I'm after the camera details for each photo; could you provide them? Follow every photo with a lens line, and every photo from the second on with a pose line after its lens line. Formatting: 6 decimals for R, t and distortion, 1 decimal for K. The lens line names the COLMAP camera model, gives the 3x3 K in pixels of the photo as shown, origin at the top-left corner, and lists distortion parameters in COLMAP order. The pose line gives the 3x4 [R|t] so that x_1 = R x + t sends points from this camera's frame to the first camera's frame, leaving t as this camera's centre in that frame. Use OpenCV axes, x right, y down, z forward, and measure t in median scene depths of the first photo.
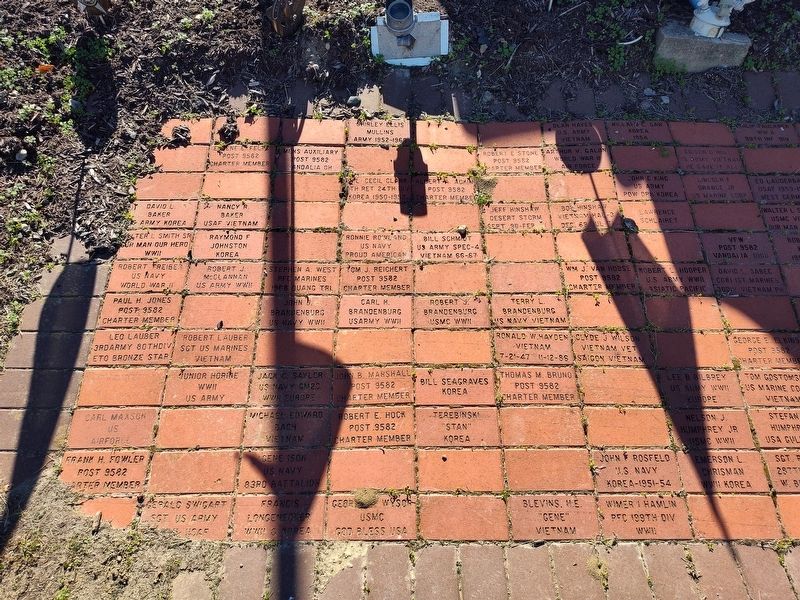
lens RADIAL K [[533.4, 0, 400.0], [0, 533.4, 300.0], [0, 0, 1]] dist [0.038618, -0.039321]
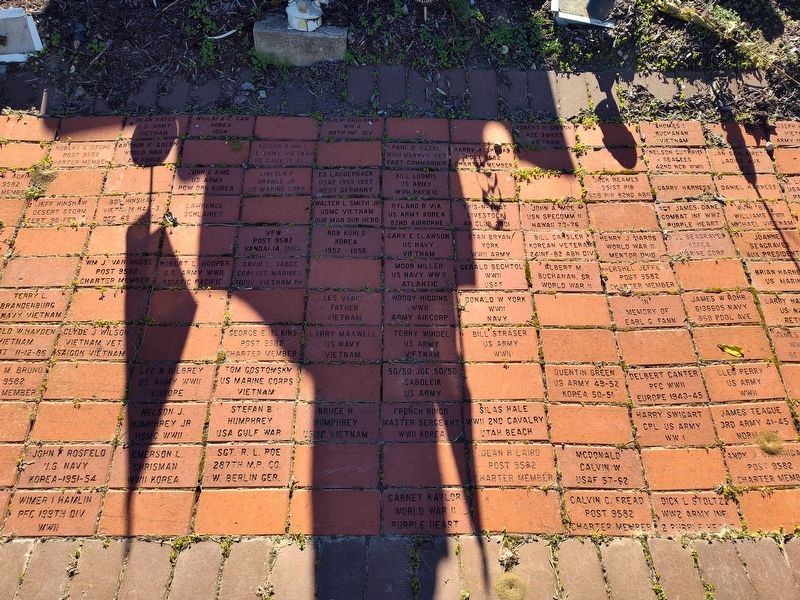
lens RADIAL K [[533.4, 0, 400.0], [0, 533.4, 300.0], [0, 0, 1]] dist [0.038618, -0.039321]
pose [[0.999952, -0.007838, -0.005910, 0.891150], [0.007759, 0.999882, -0.013272, 0.027642], [0.006013, 0.013226, 0.999894, 0.017374]]
